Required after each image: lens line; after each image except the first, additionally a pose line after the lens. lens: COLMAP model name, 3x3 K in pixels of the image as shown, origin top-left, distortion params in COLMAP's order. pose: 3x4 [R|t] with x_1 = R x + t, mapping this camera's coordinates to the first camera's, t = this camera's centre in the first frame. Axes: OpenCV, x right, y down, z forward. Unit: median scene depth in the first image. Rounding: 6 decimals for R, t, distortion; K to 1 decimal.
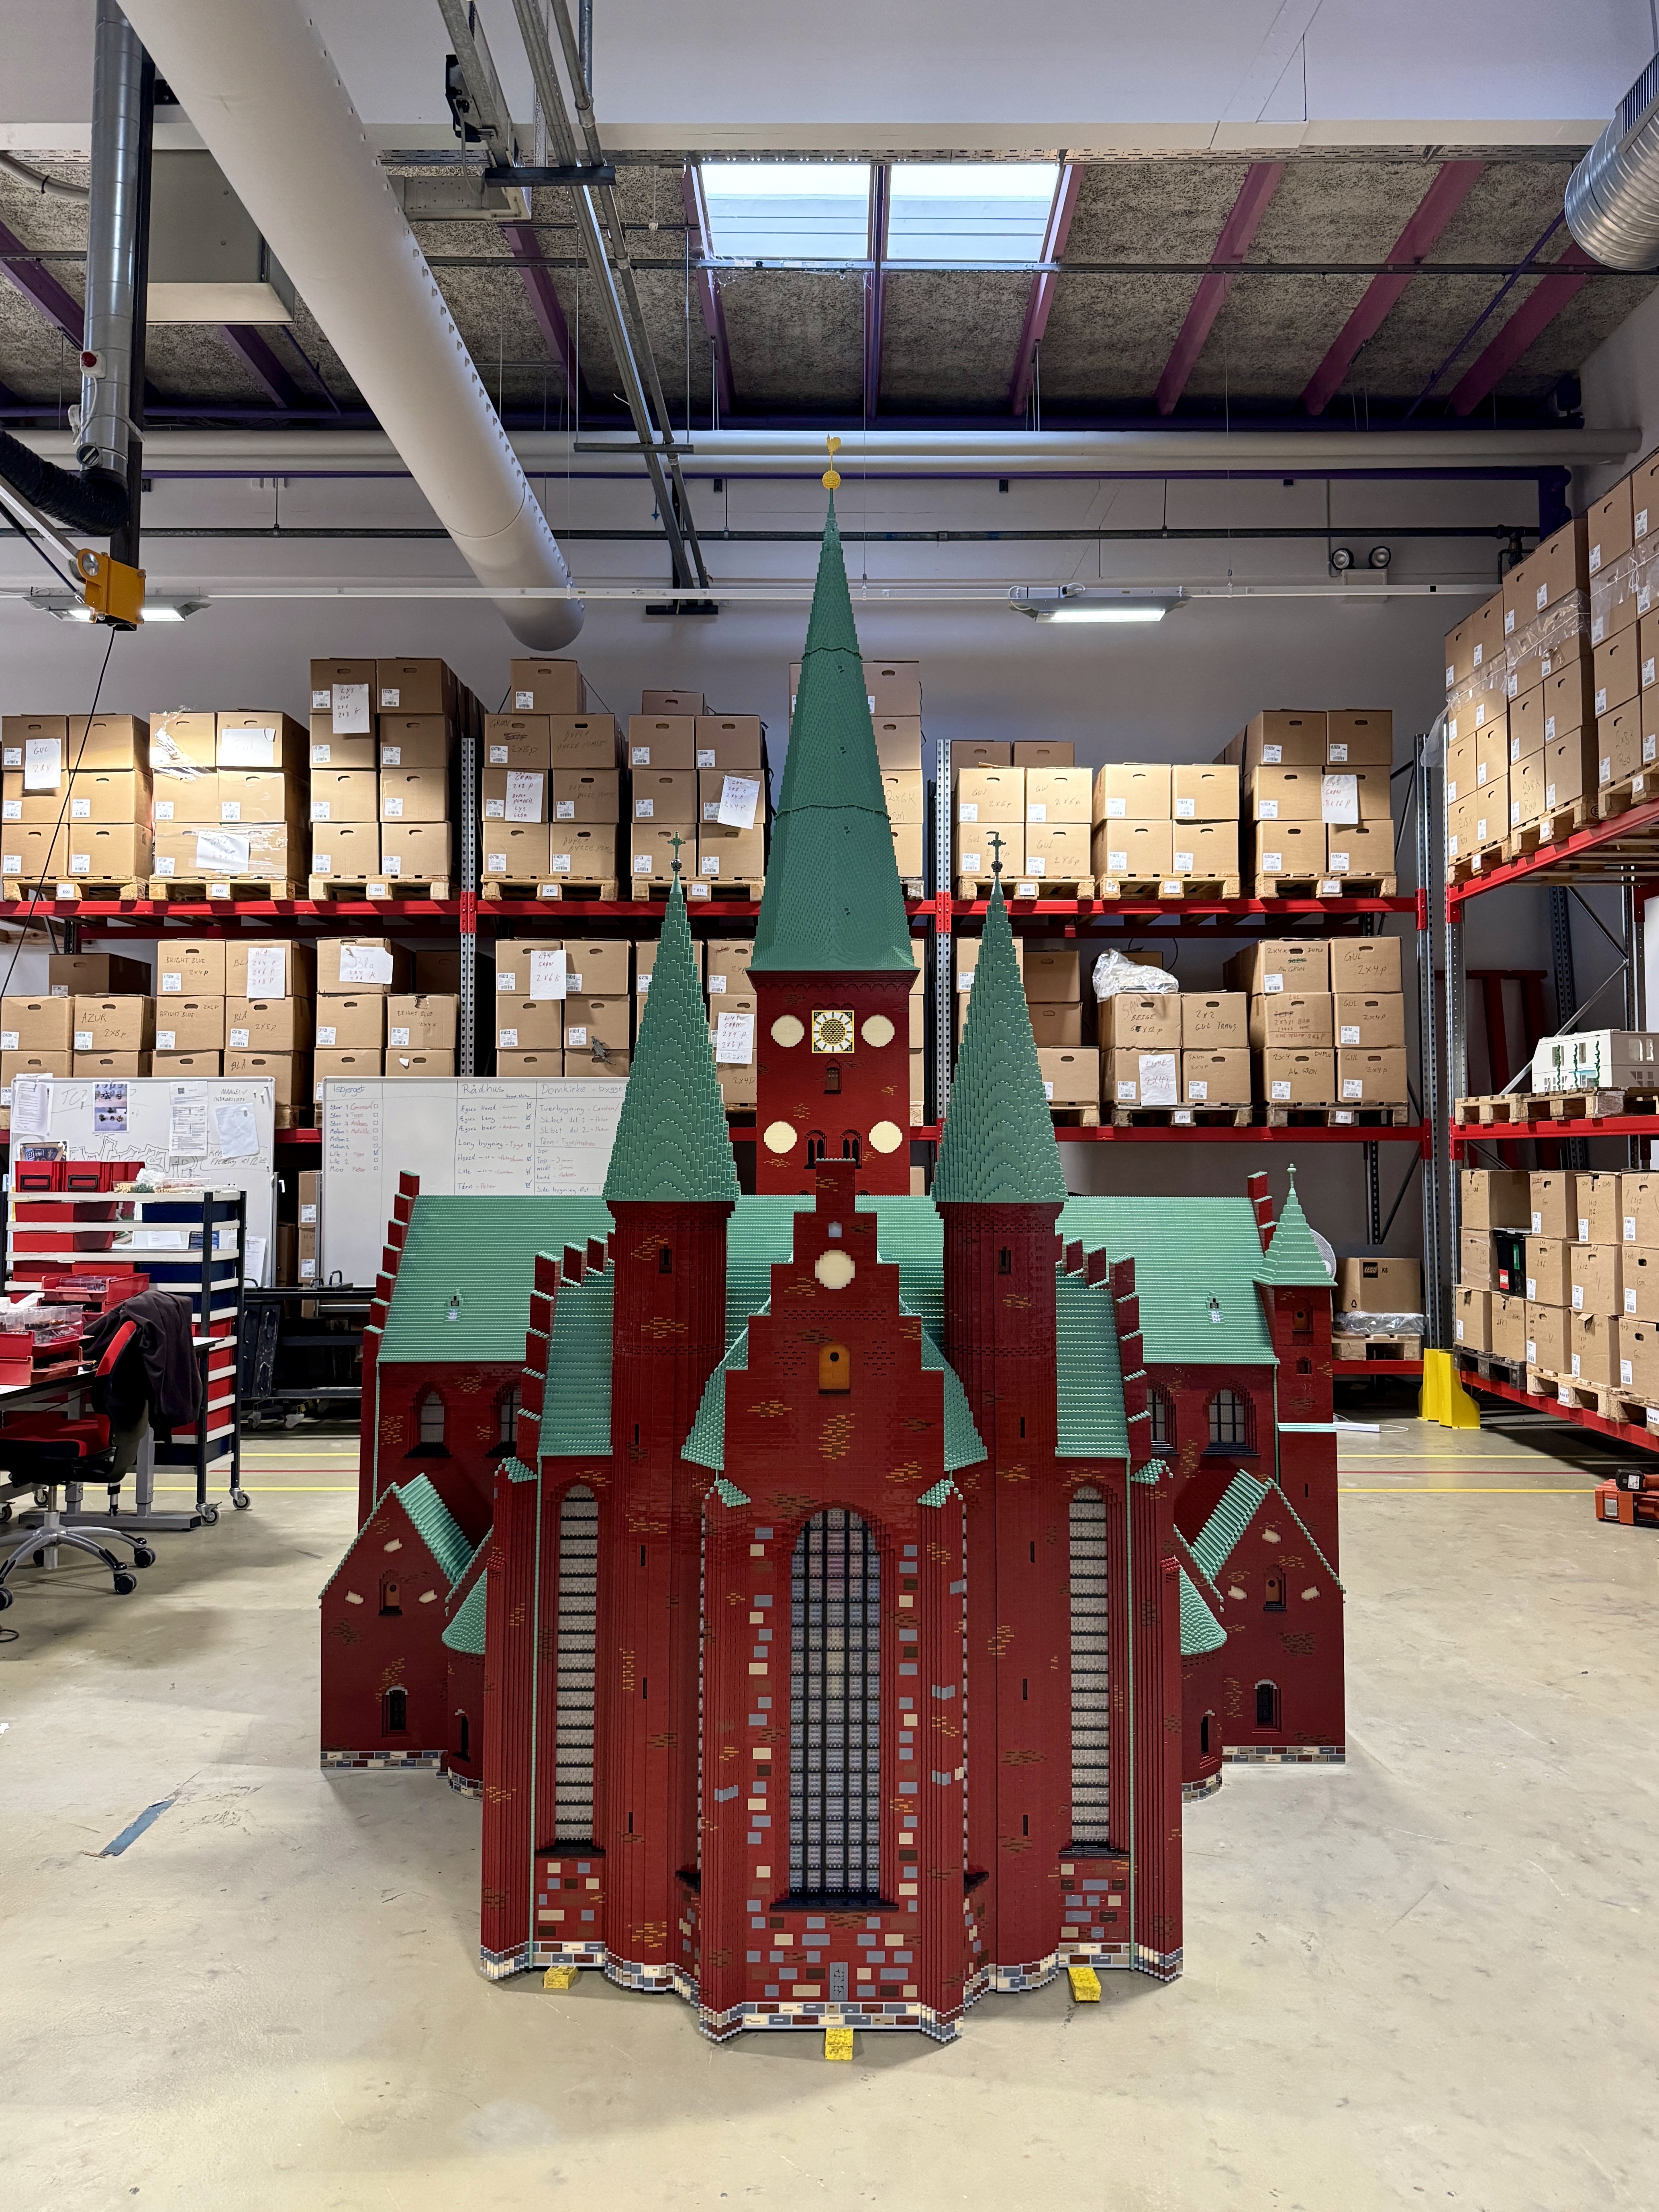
lens RADIAL K [[1542.5, 0, 832.3], [0, 1542.5, 1099.2], [0, 0, 1]] dist [0.172555, -0.316099]
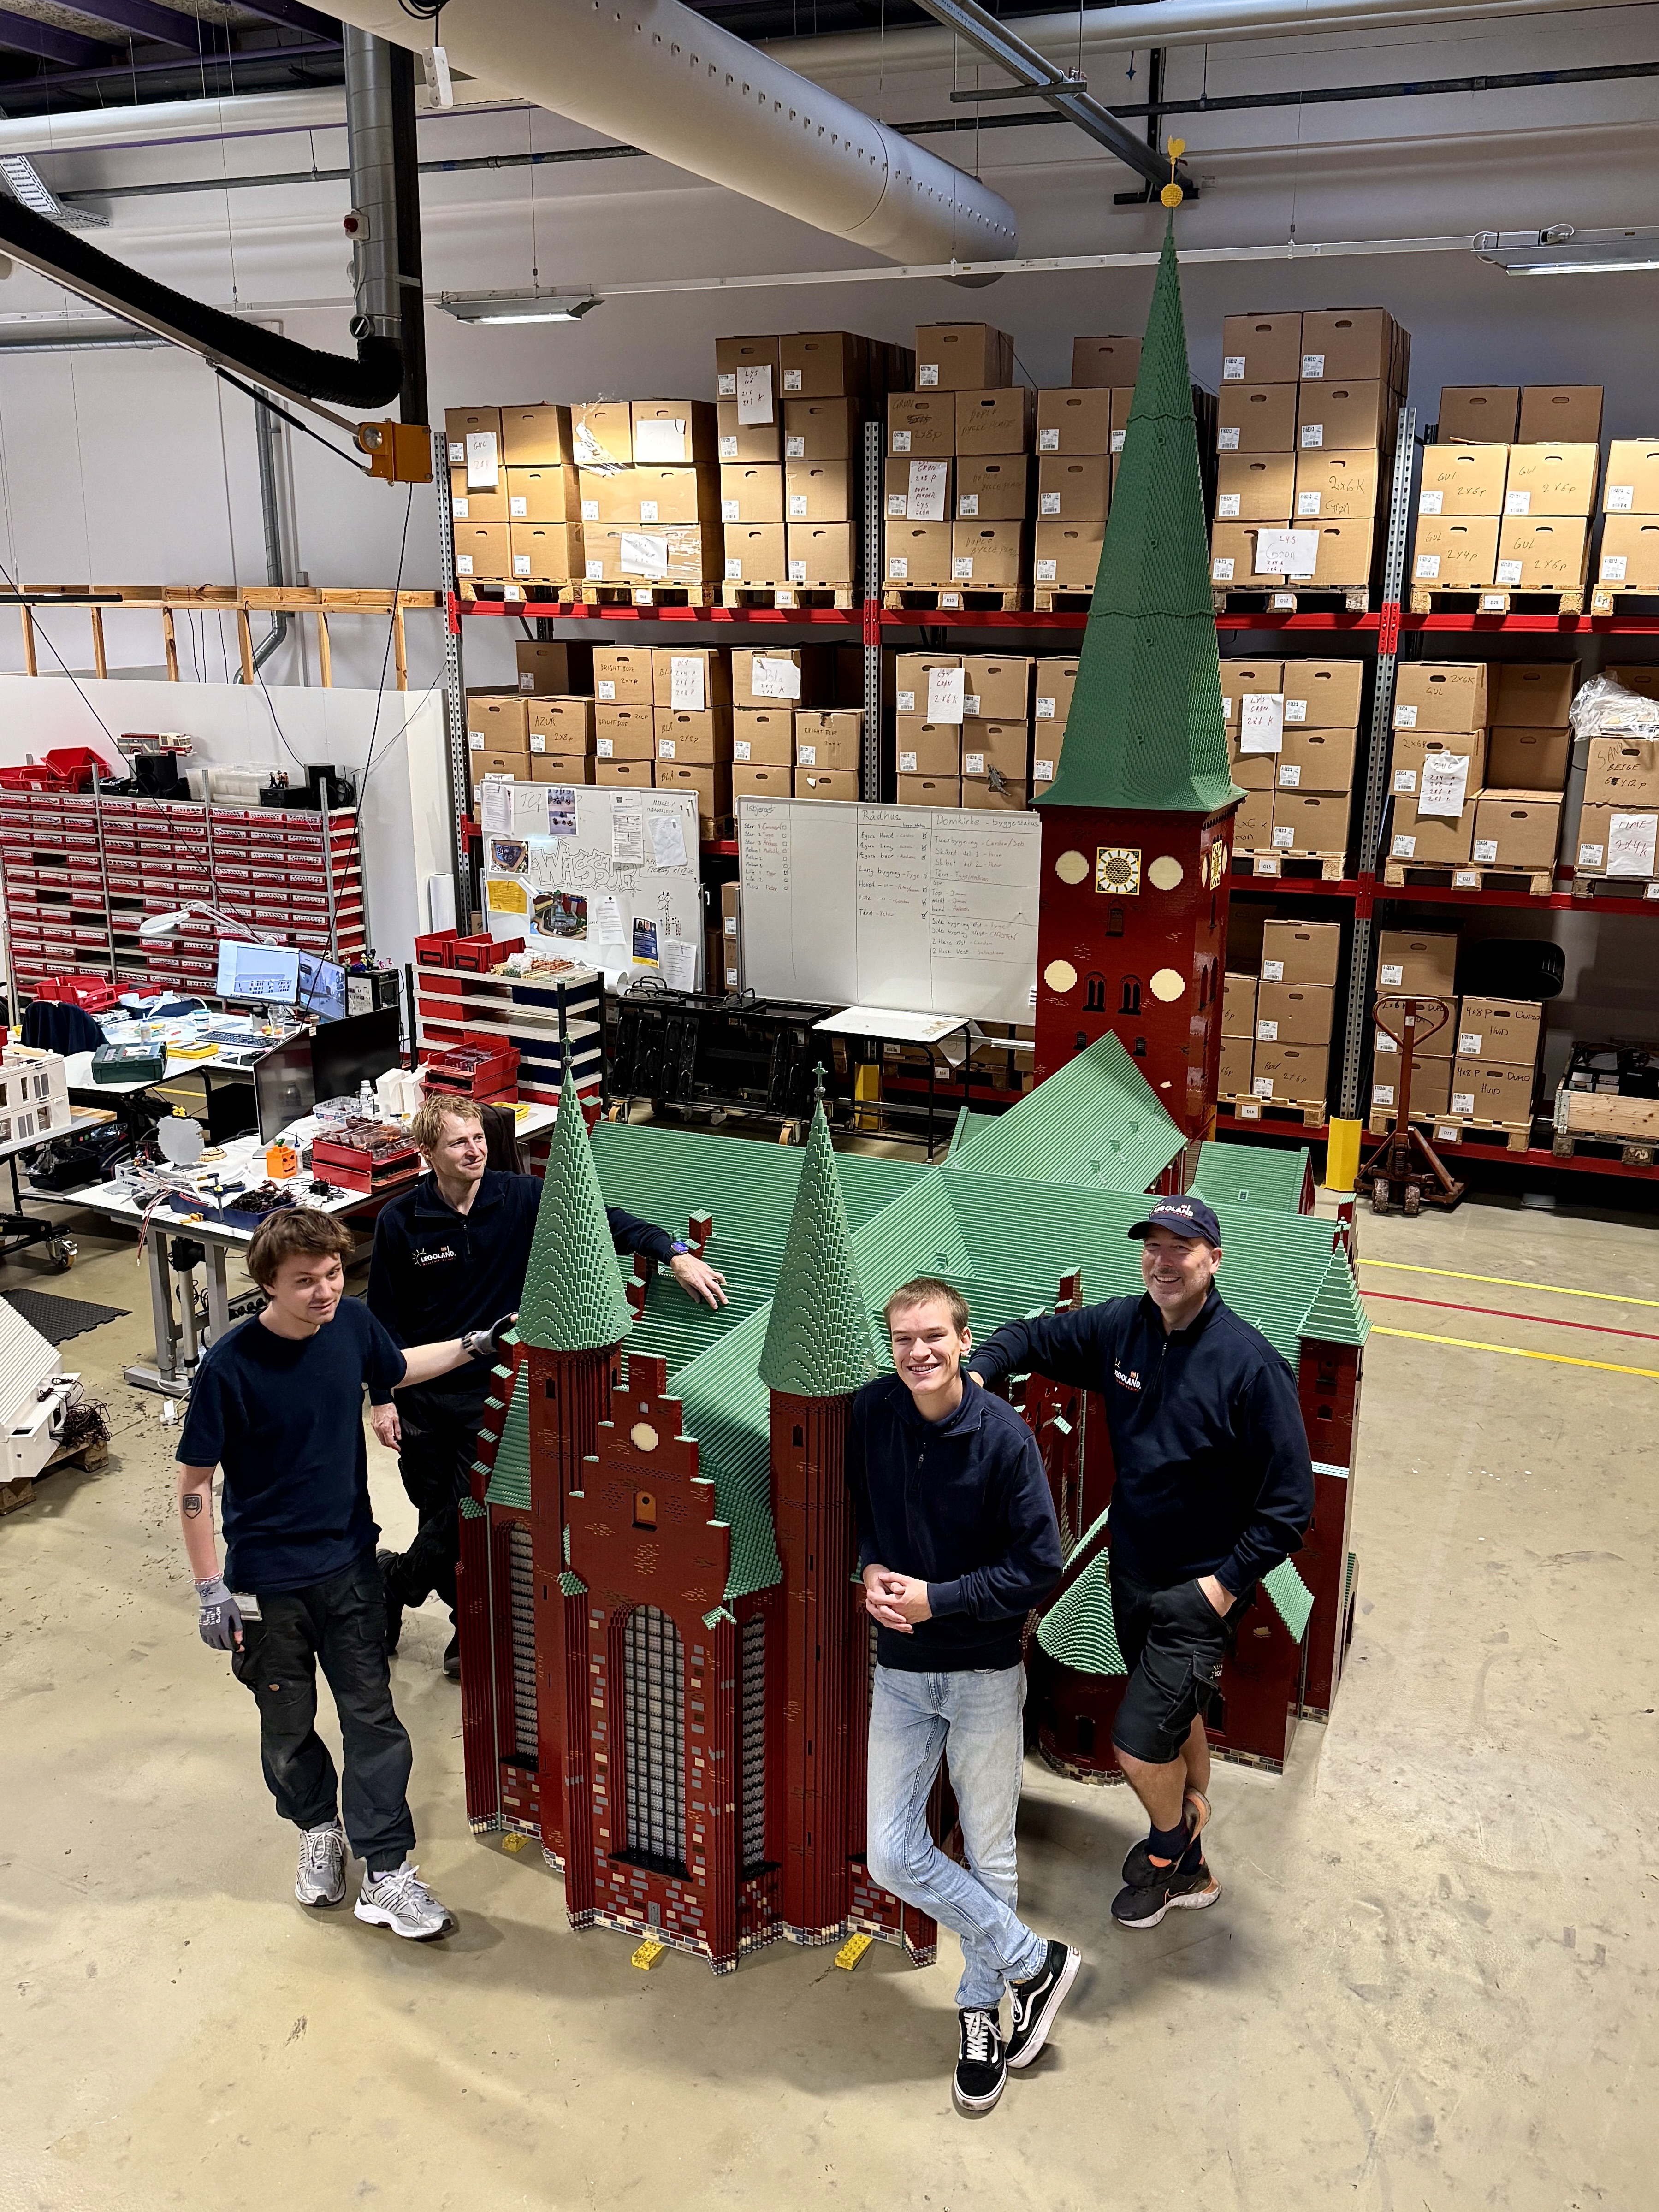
lens RADIAL K [[1742.5, 0, 894.5], [0, 1742.5, 1096.0], [0, 0, 1]] dist [0.265965, -0.596500]
pose [[0.931934, 0.108047, -0.346157, 0.184822], [-0.002013, 0.956107, 0.293012, -0.161366], [0.362622, -0.272371, 0.891246, -0.033237]]
